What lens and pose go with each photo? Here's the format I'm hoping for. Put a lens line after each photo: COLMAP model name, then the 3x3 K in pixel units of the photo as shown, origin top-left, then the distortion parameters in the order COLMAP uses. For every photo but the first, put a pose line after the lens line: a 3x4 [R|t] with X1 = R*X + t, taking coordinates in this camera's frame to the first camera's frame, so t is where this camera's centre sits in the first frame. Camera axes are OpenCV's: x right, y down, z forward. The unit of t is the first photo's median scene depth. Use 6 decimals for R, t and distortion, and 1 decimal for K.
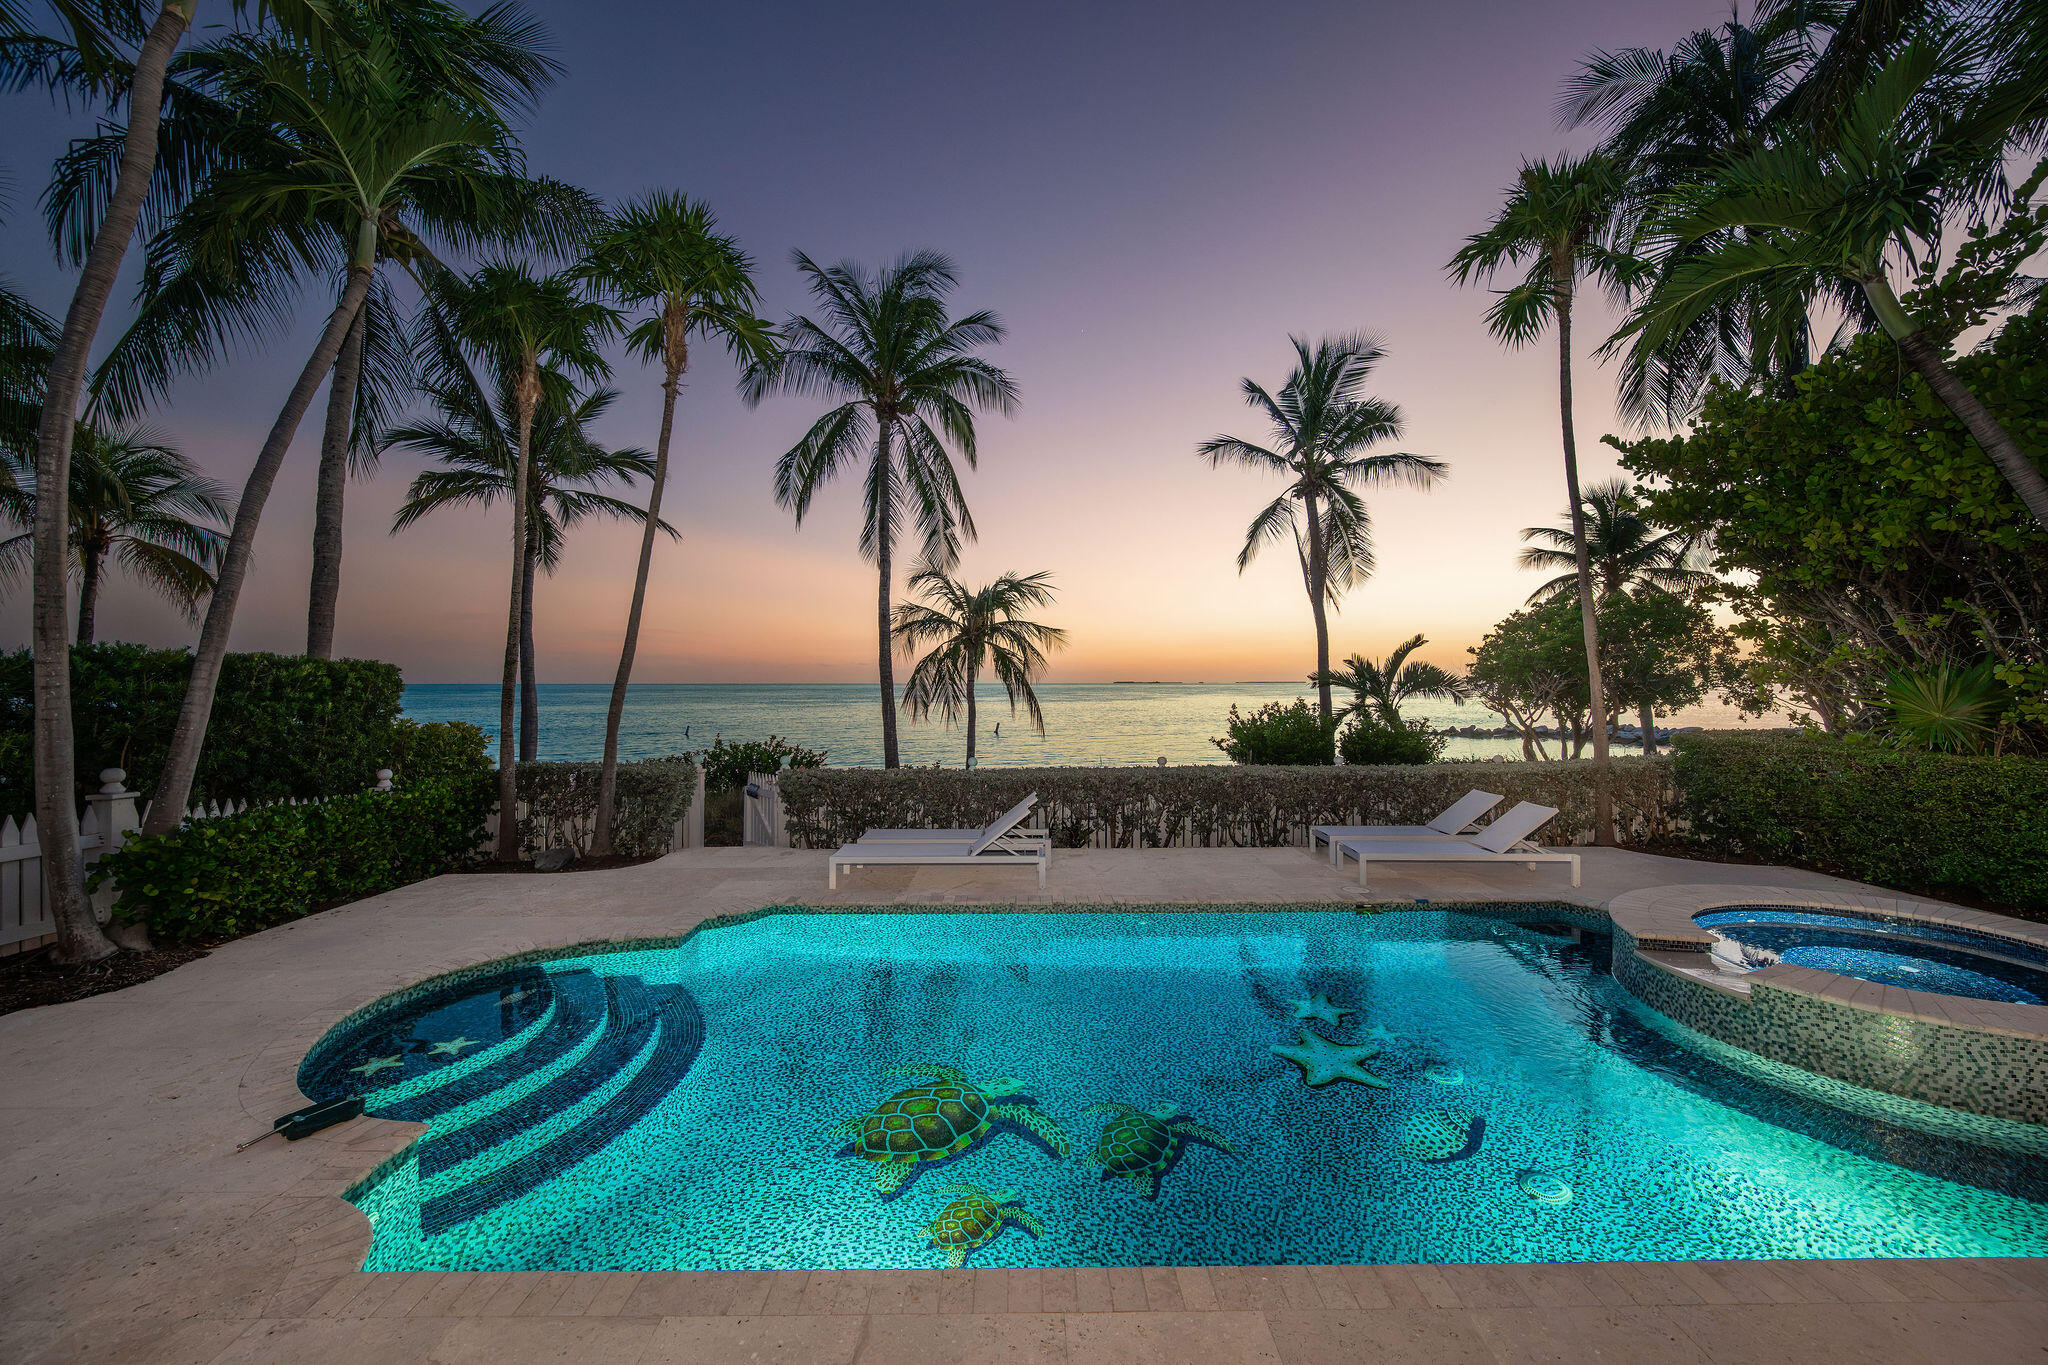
lens RADIAL K [[801.9, 0, 1030.0], [0, 801.9, 685.2], [0, 0, 1]] dist [-0.003072, -0.000081]
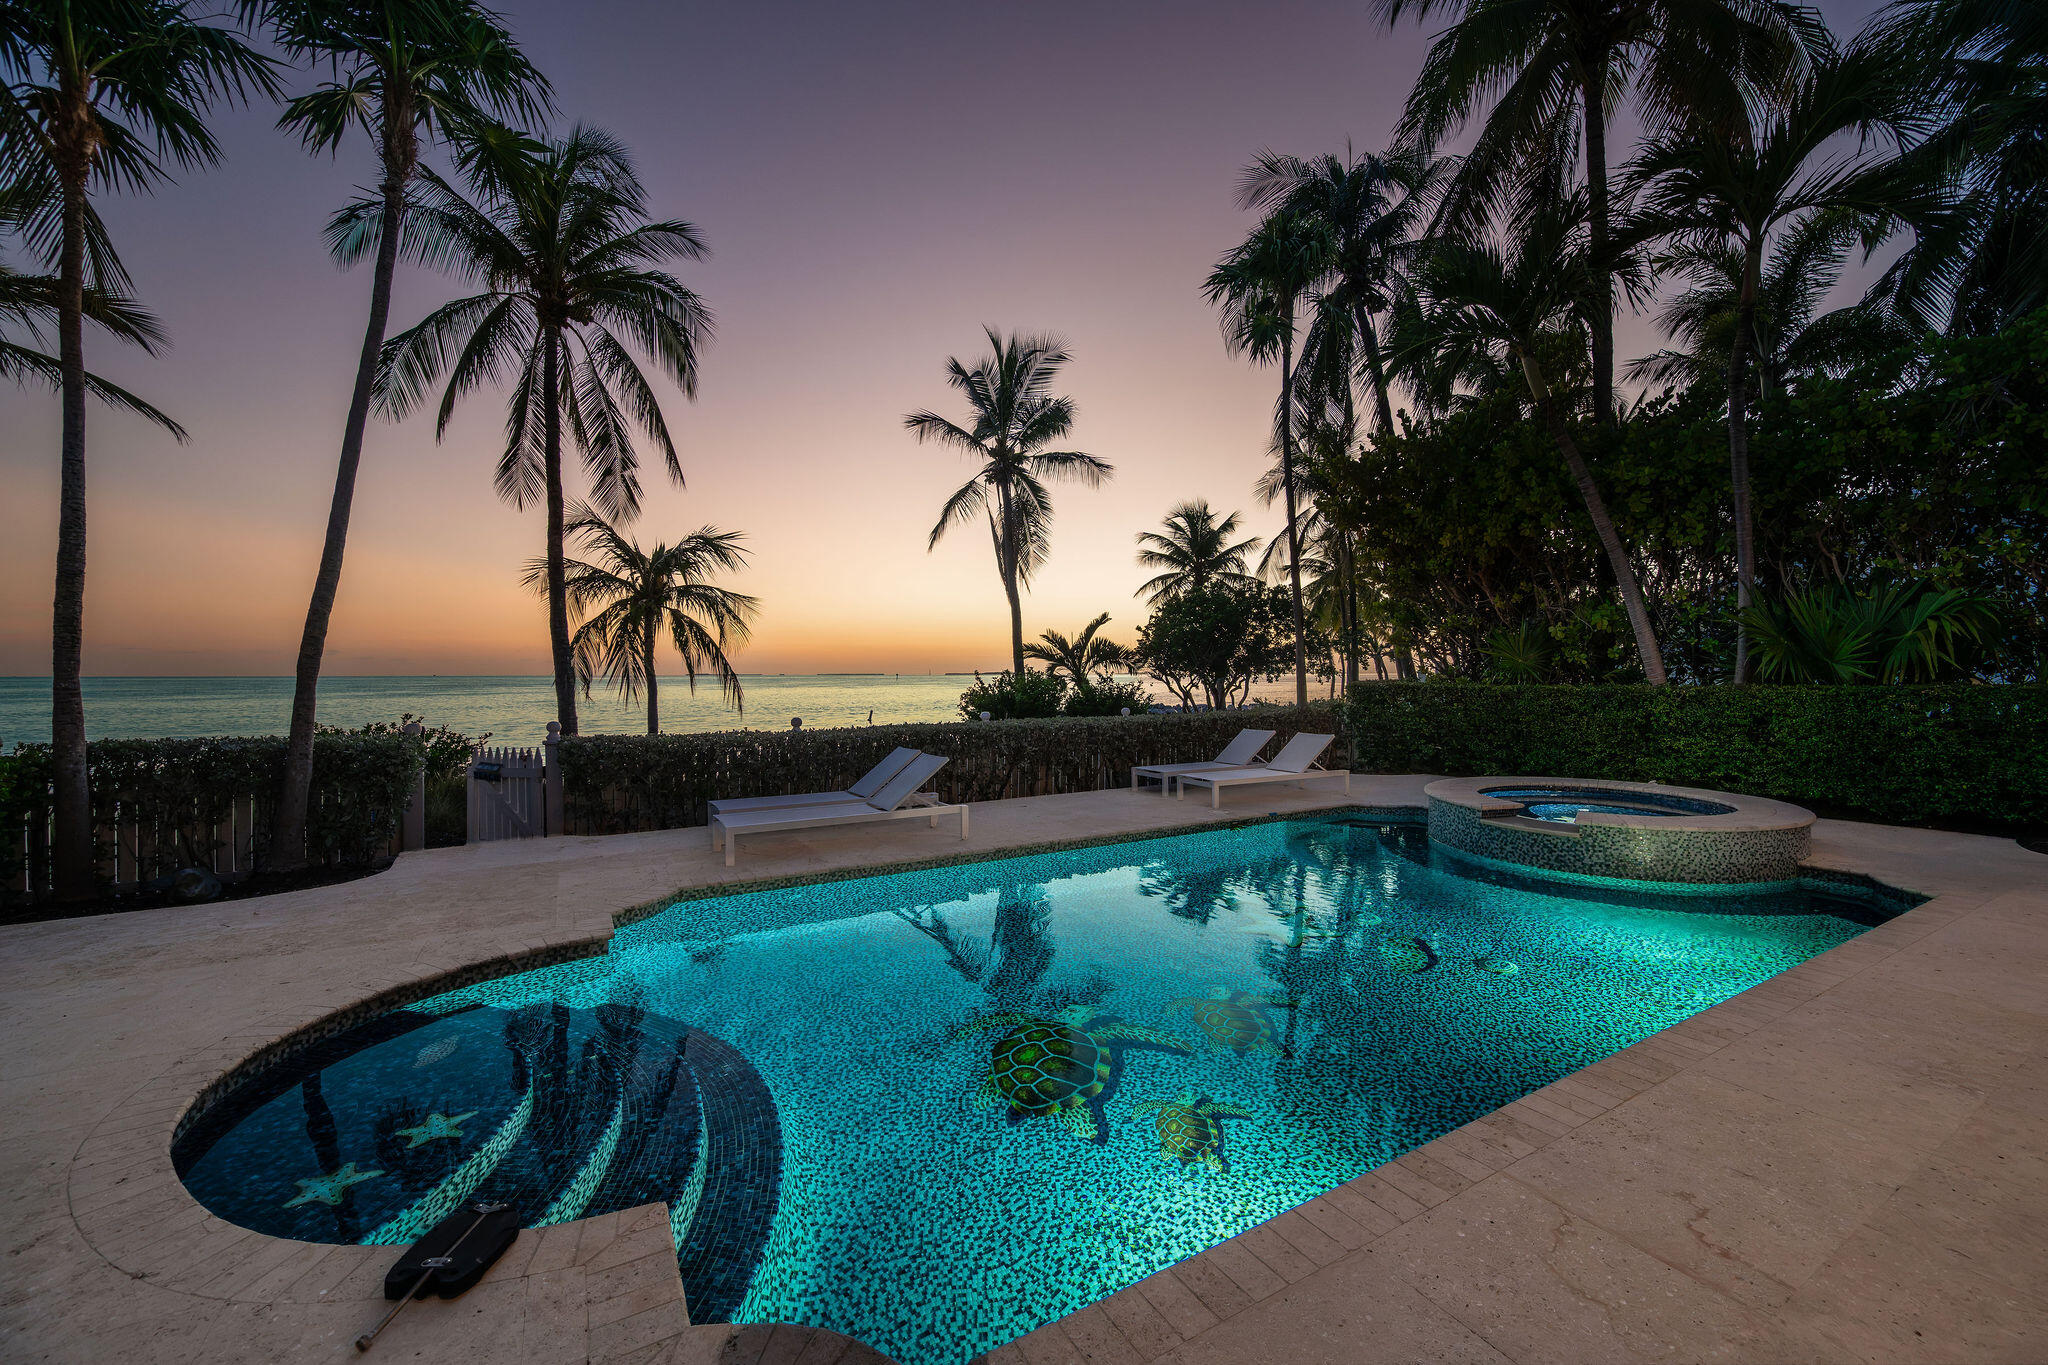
lens RADIAL K [[797.7, 0, 1029.4], [0, 797.7, 686.5], [0, 0, 1]] dist [-0.002196, -0.000107]
pose [[0.871754, -0.008899, 0.489862, -0.147798], [0.003049, 0.999914, 0.012738, 0.024232], [-0.489934, -0.009611, 0.871707, 0.057087]]
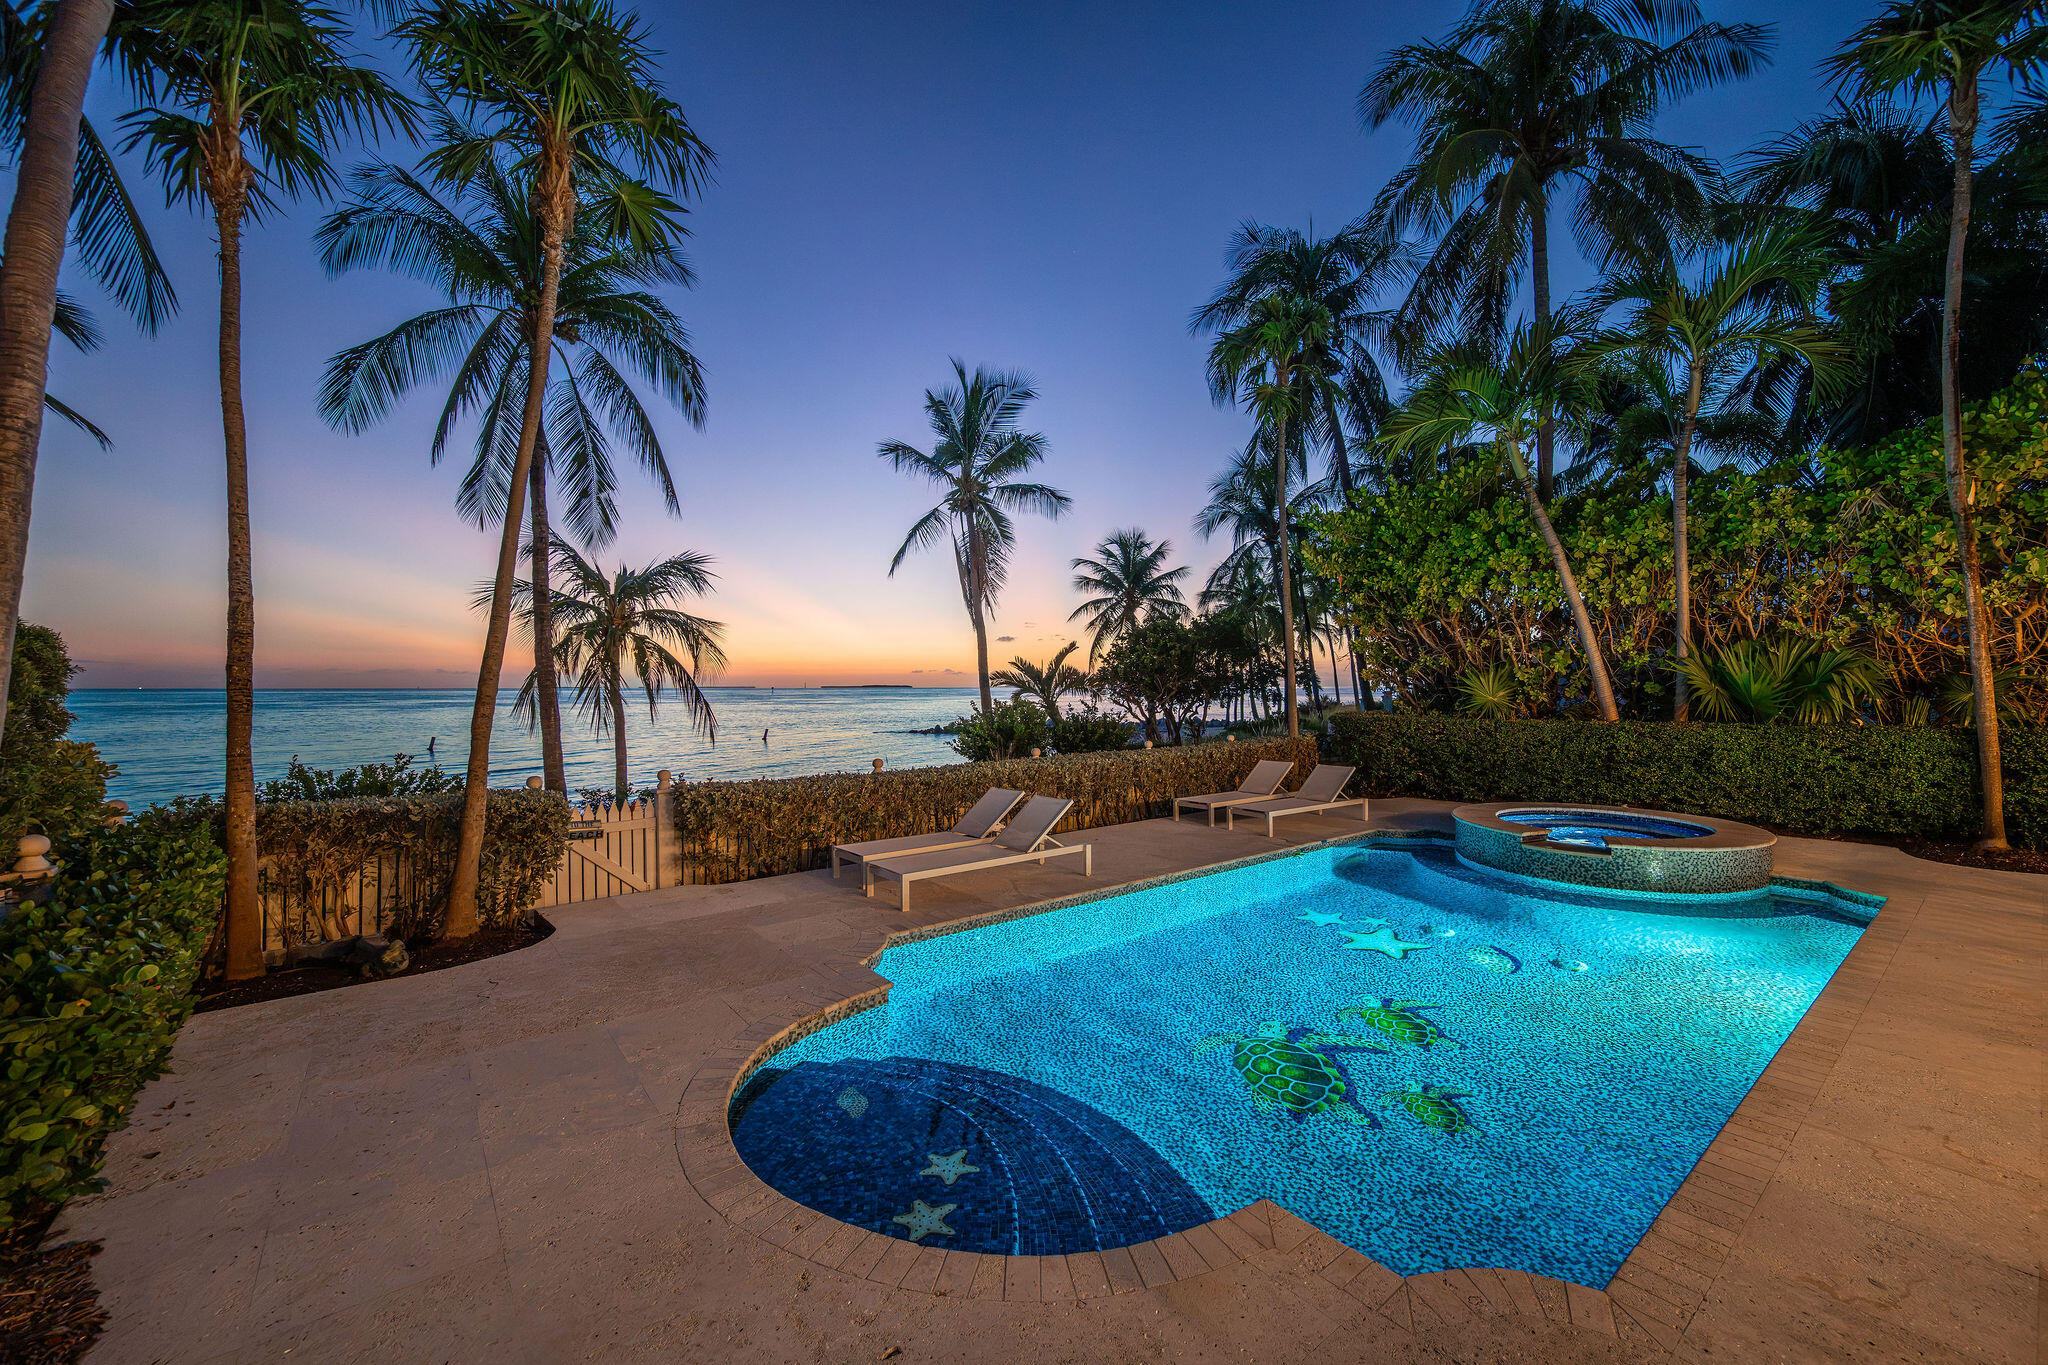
lens RADIAL K [[806.1, 0, 1030.8], [0, 806.1, 681.6], [0, 0, 1]] dist [-0.001282, -0.000319]
pose [[0.789480, 0.003431, 0.613767, -0.263374], [0.003070, 0.999950, -0.009539, 0.006238], [-0.613769, 0.009415, 0.789429, 0.091451]]
